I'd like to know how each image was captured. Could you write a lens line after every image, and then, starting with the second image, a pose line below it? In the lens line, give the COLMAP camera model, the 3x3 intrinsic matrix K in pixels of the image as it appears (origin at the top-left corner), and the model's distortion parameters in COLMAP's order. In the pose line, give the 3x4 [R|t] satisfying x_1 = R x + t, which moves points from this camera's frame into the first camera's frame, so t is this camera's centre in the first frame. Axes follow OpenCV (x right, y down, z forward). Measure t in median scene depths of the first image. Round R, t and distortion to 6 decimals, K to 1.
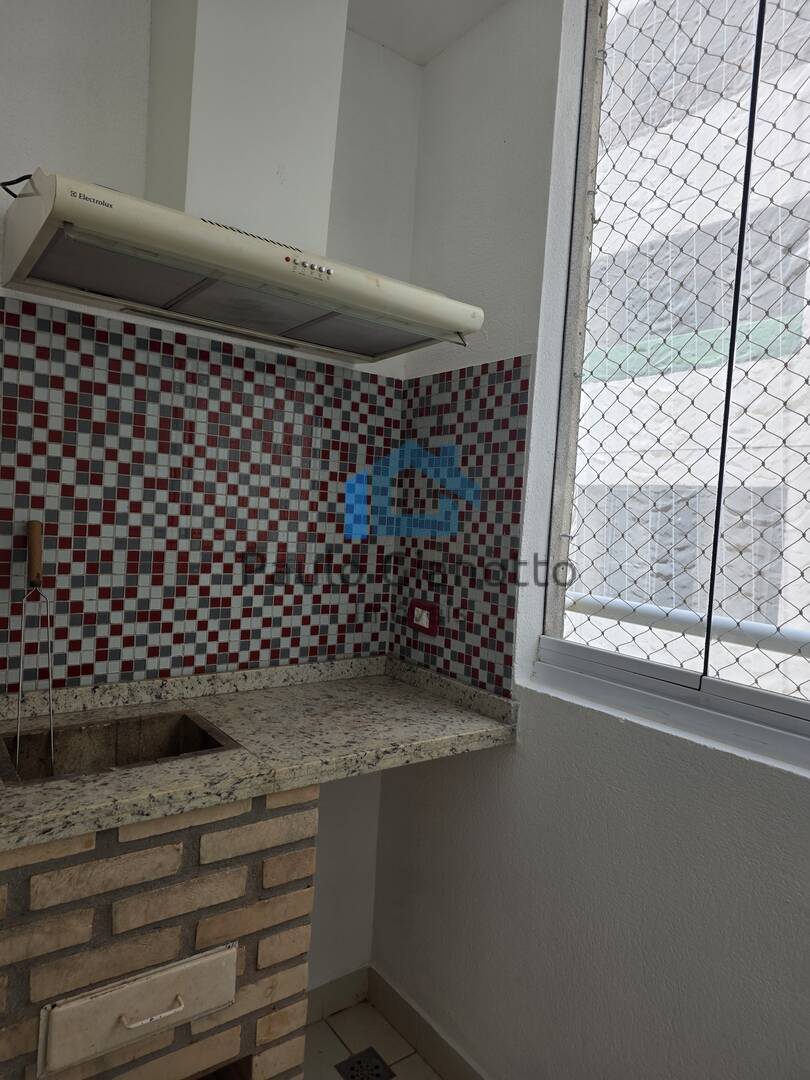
lens RADIAL K [[694.6, 0, 415.6], [0, 694.6, 548.4], [0, 0, 1]] dist [0.040177, -0.024195]
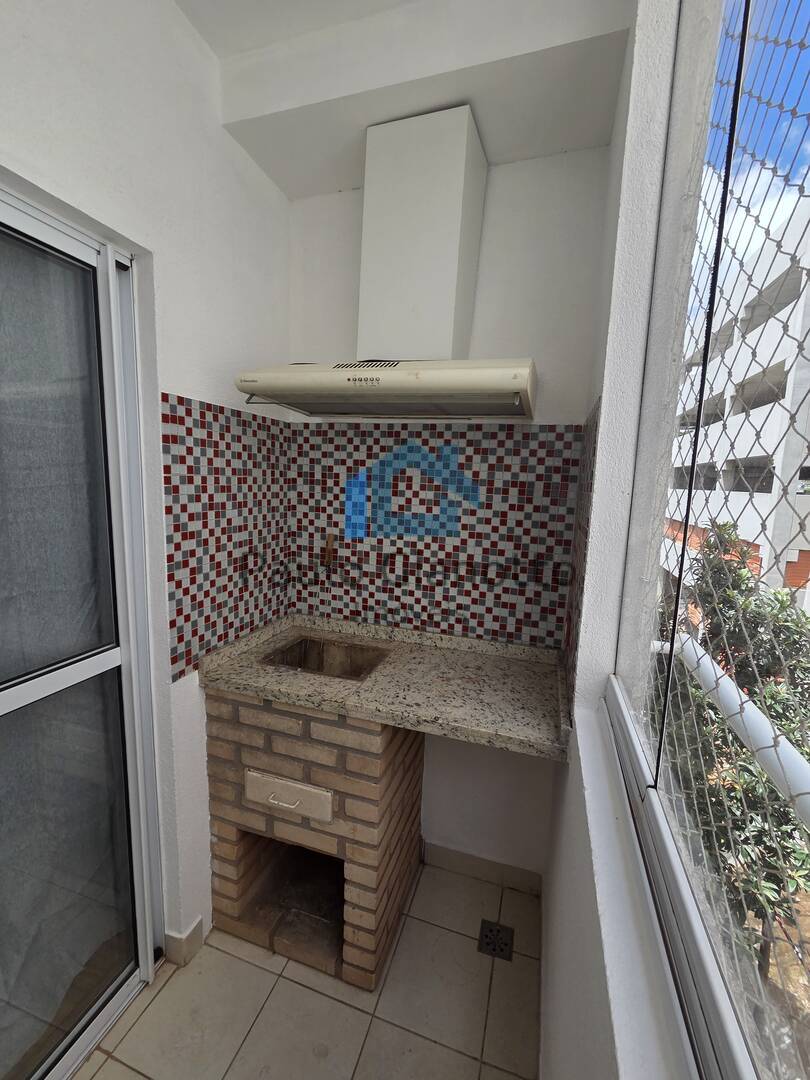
lens RADIAL K [[441.8, 0, 409.5], [0, 441.8, 538.9], [0, 0, 1]] dist [0.003958, -0.001349]
pose [[0.585759, 0.074682, -0.807037, 0.514908], [-0.047527, 0.997197, 0.057784, -0.094397], [0.809091, 0.004509, 0.587666, 0.389427]]
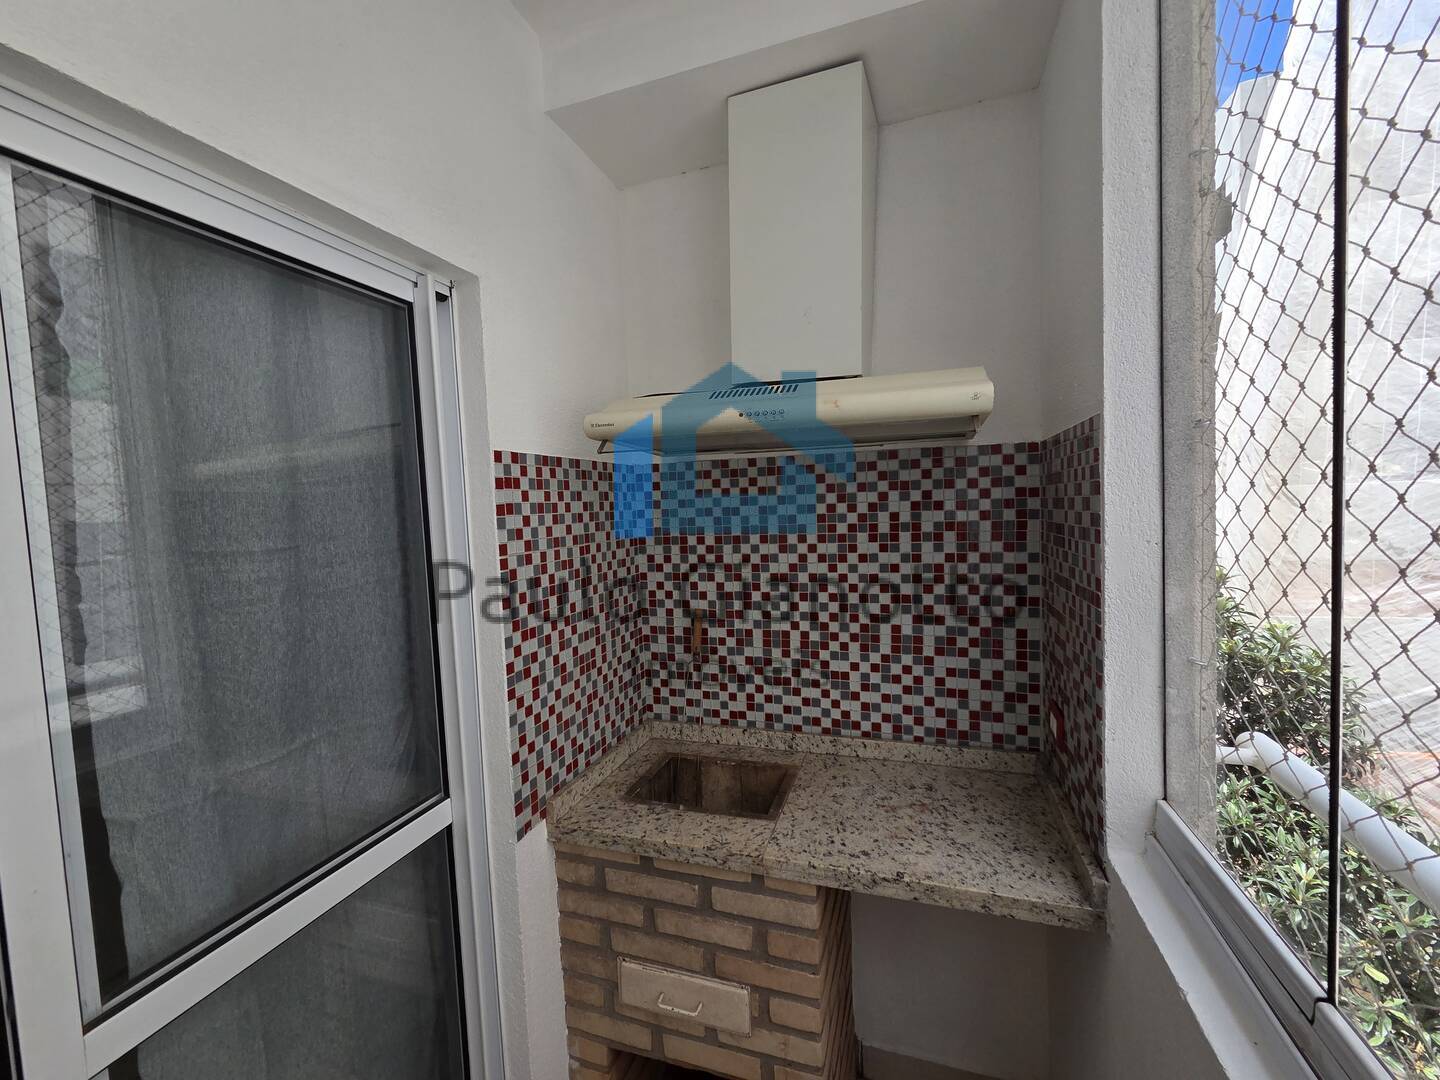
lens RADIAL K [[589.0, 0, 719.5], [0, 589.0, 535.5], [0, 0, 1]] dist [0.003958, -0.001349]
pose [[0.564117, -0.035467, -0.824933, 0.434428], [0.028573, 0.999317, -0.023425, -0.141742], [0.825200, -0.010357, 0.564745, 0.300746]]
